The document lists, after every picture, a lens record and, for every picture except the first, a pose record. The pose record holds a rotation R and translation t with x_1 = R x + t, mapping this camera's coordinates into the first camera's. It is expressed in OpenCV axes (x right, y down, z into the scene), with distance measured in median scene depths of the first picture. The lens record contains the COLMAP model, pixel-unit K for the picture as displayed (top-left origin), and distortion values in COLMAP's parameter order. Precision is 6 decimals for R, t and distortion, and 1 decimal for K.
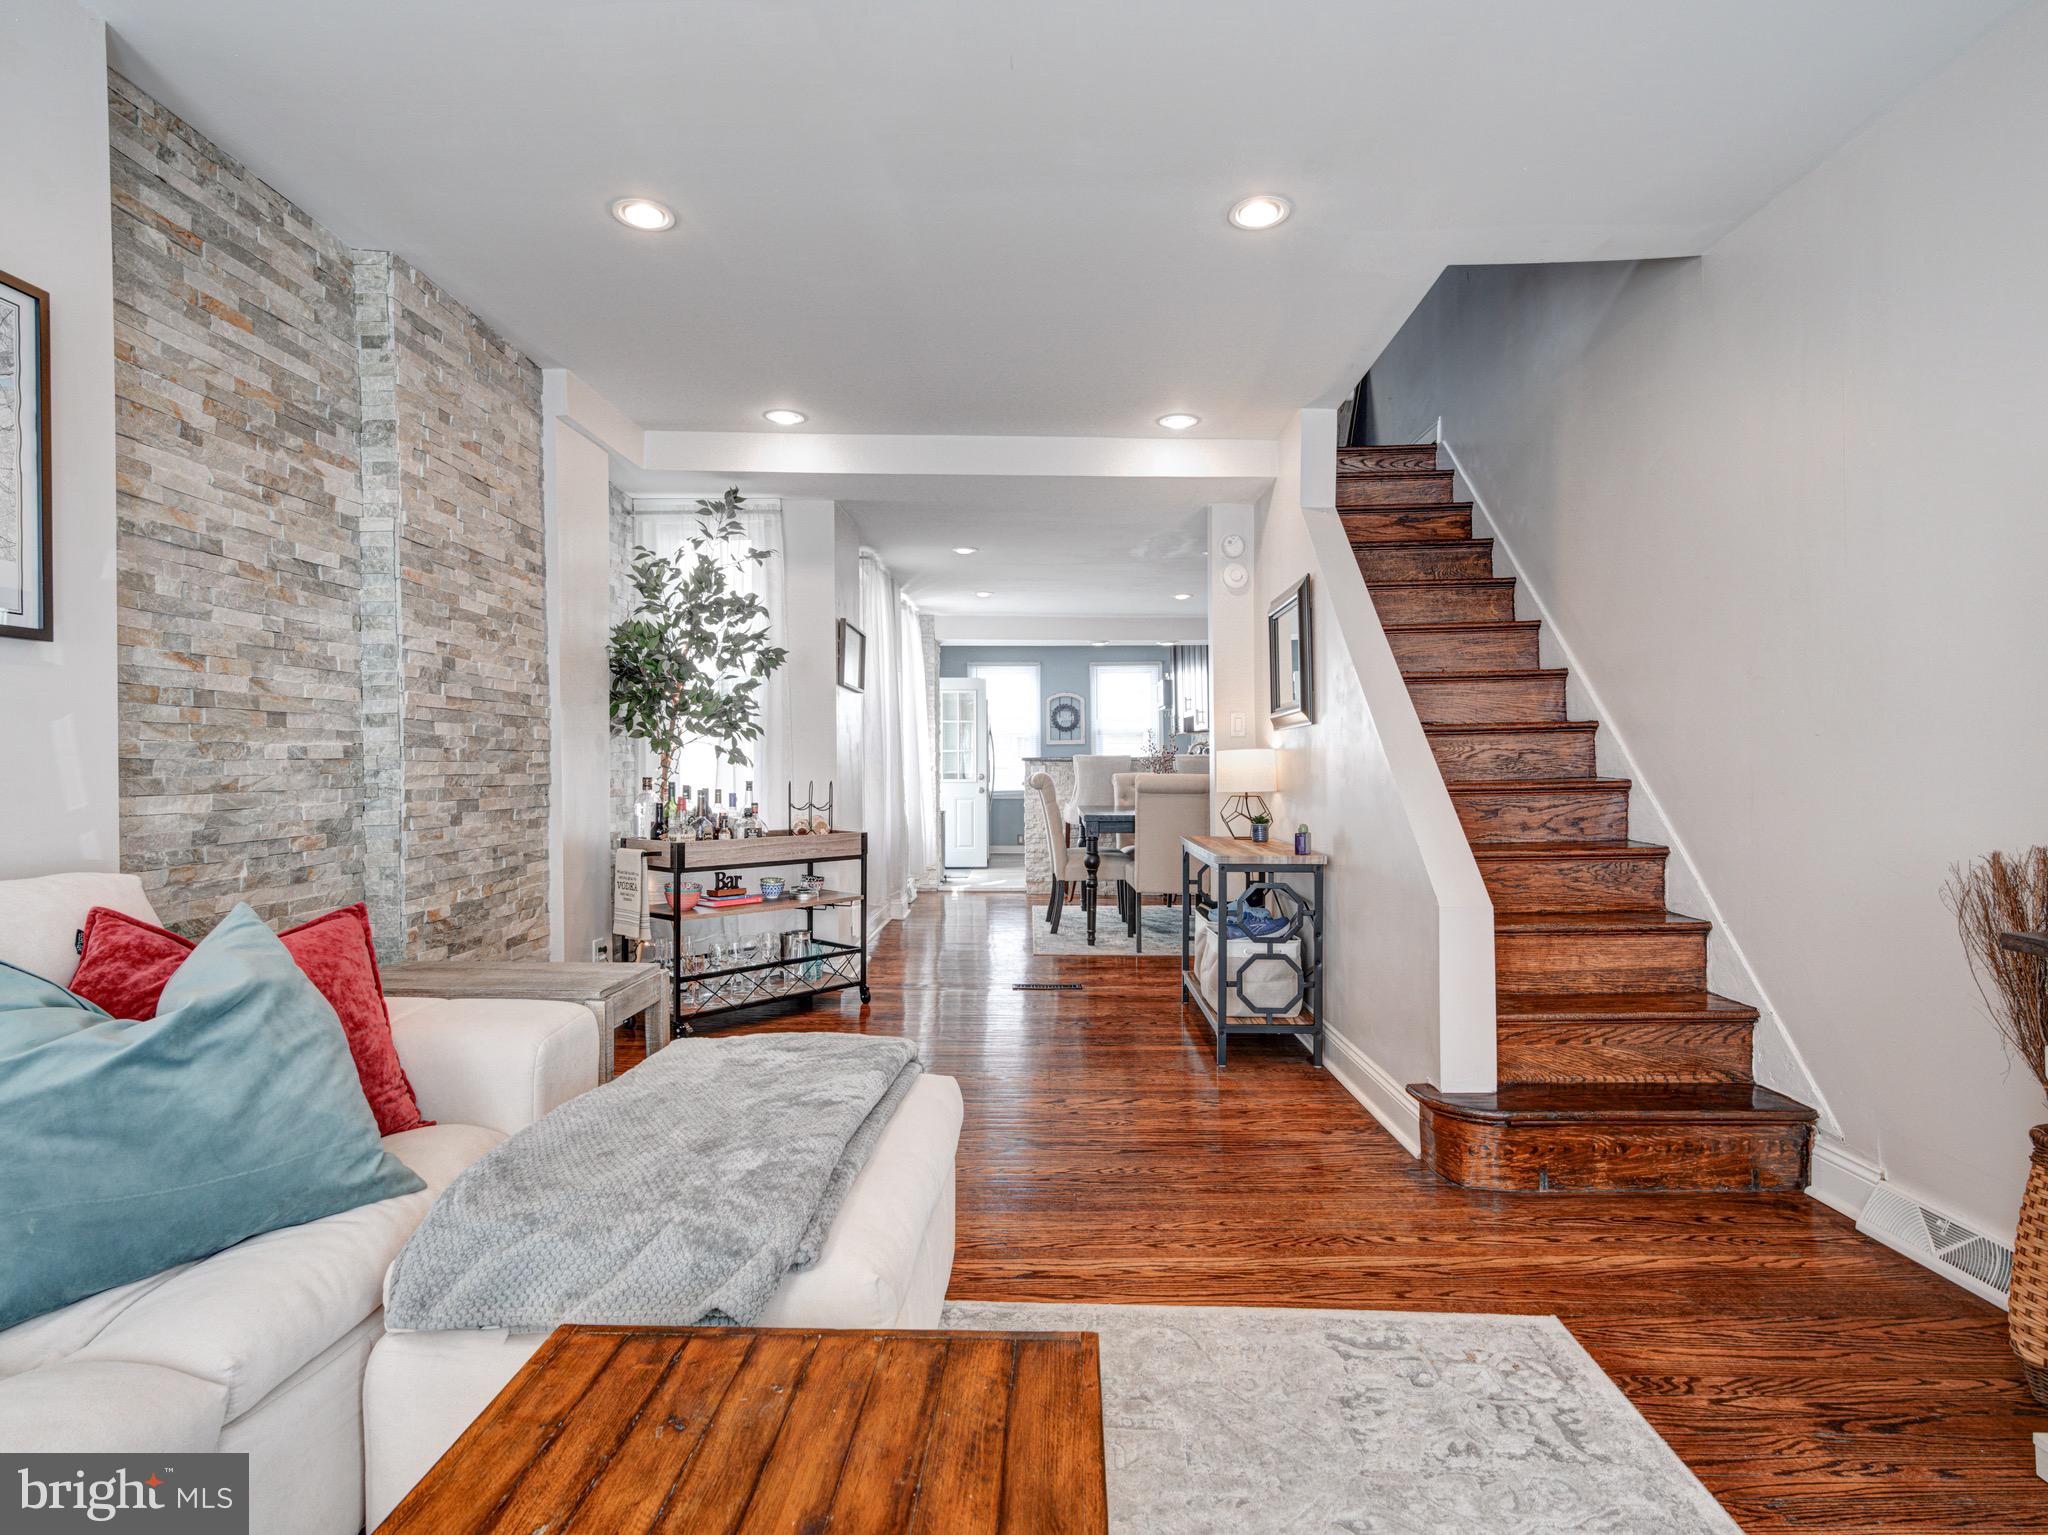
lens RADIAL K [[1110.0, 0, 1036.2], [0, 1110.0, 763.6], [0, 0, 1]] dist [-0.000455, 0.017518]
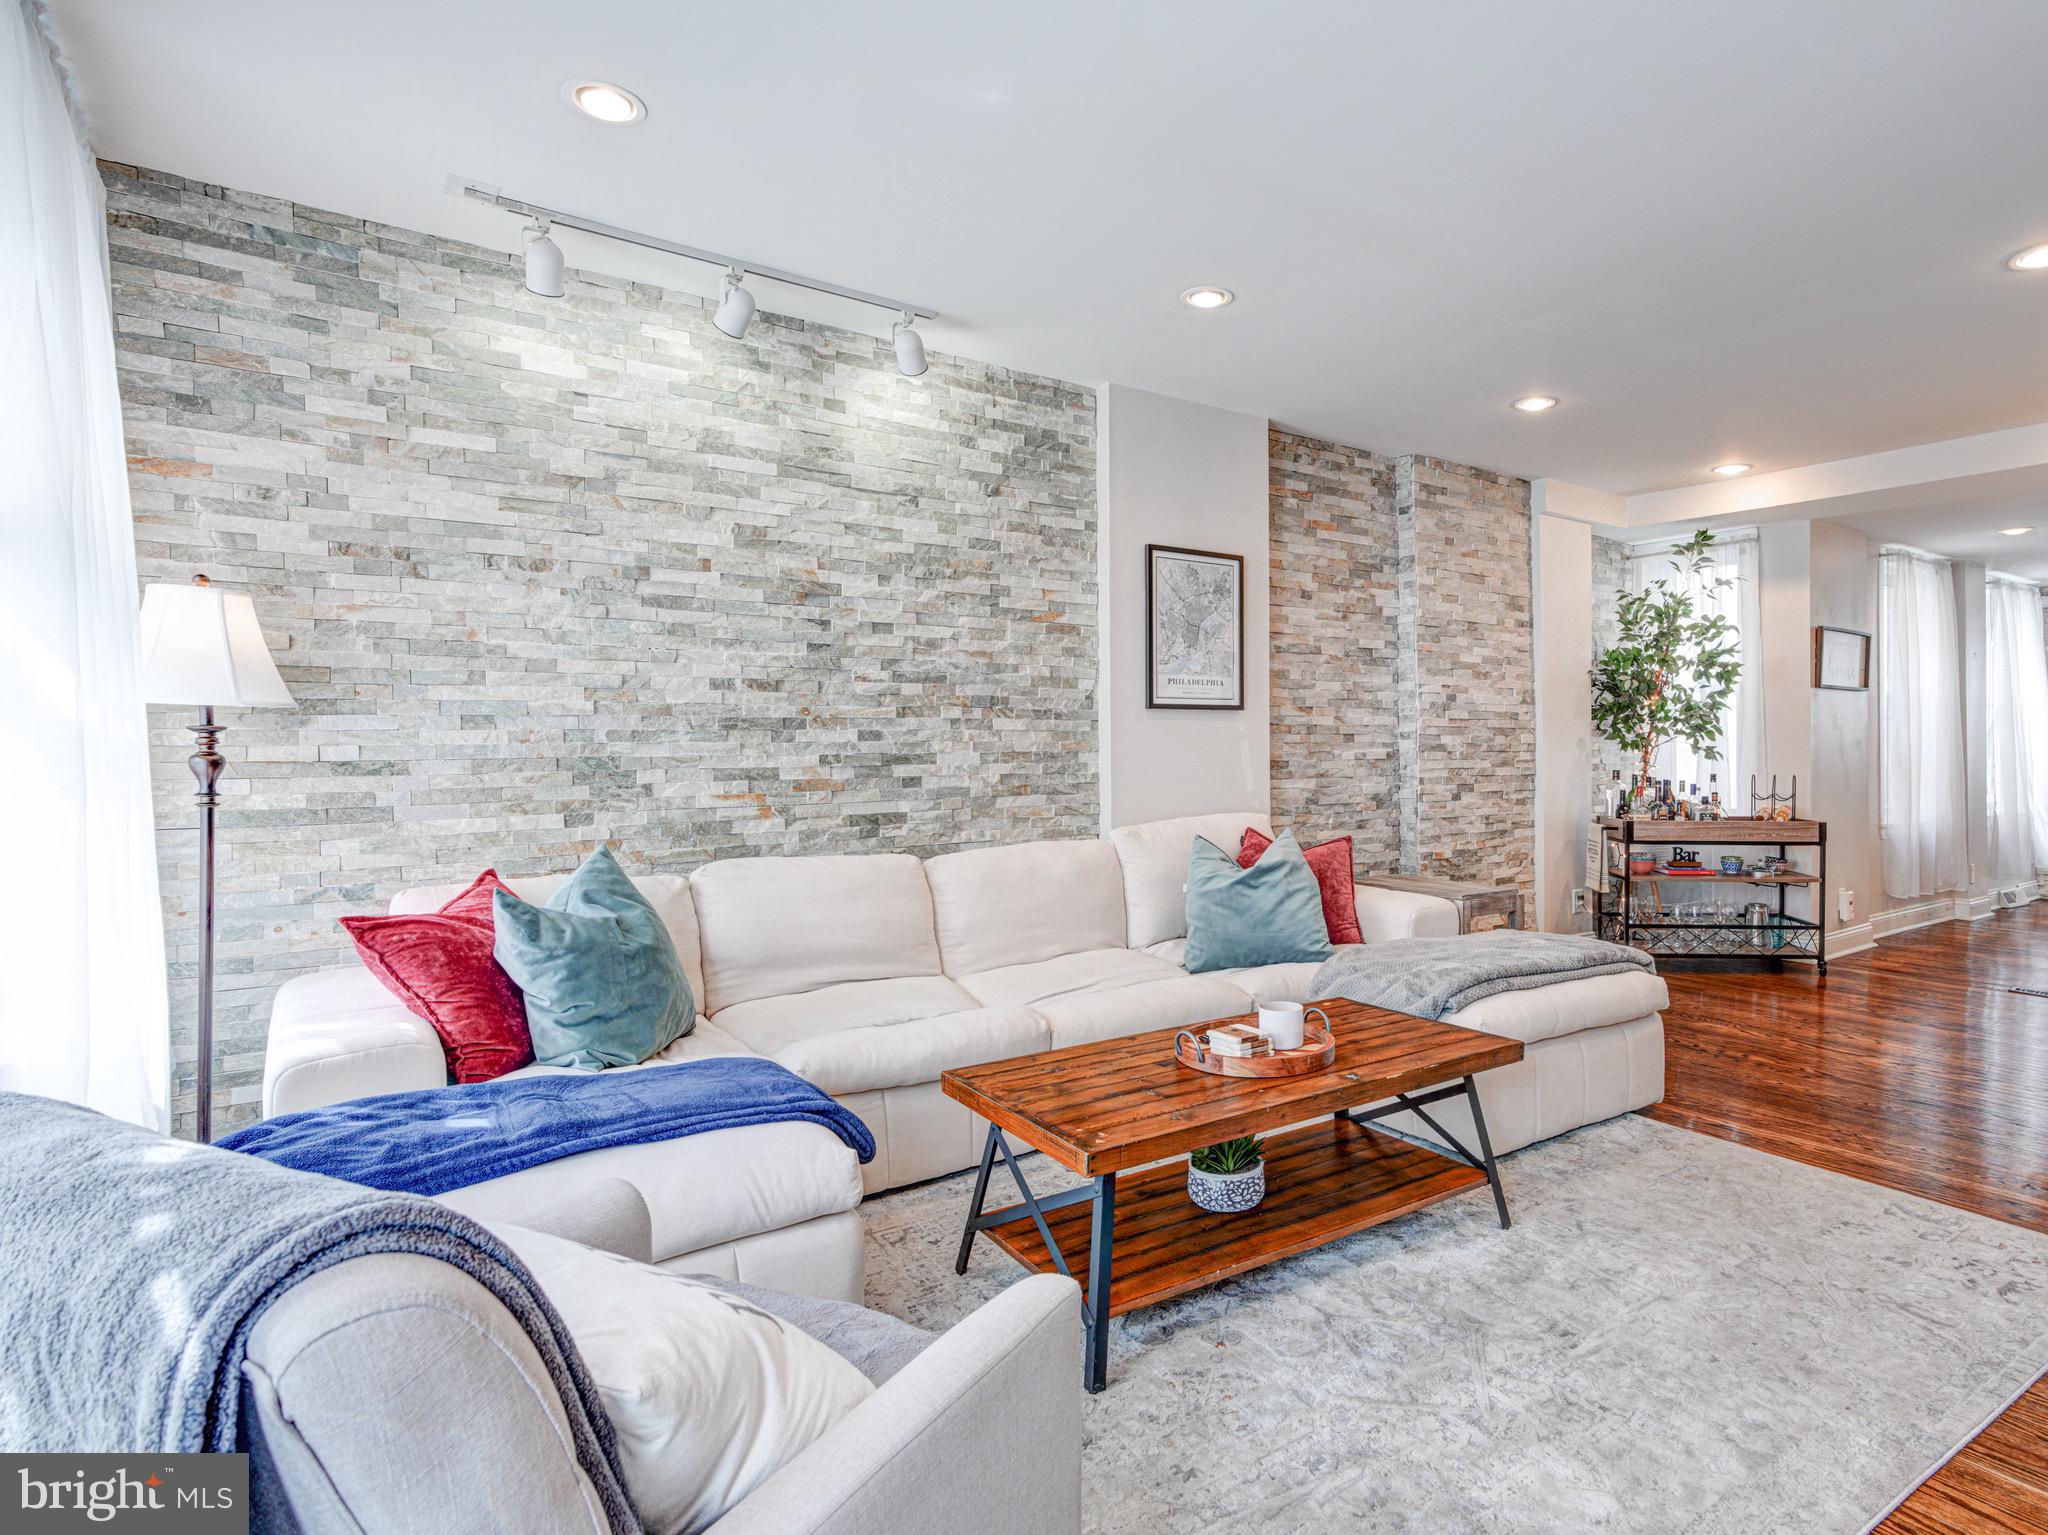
lens RADIAL K [[1110.0, 0, 1036.2], [0, 1110.0, 763.6], [0, 0, 1]] dist [-0.000455, 0.017518]
pose [[0.525047, 0.006679, -0.851047, 0.535477], [0.006268, 0.999912, 0.011715, -0.019823], [0.851050, -0.011485, 0.524958, -0.351325]]
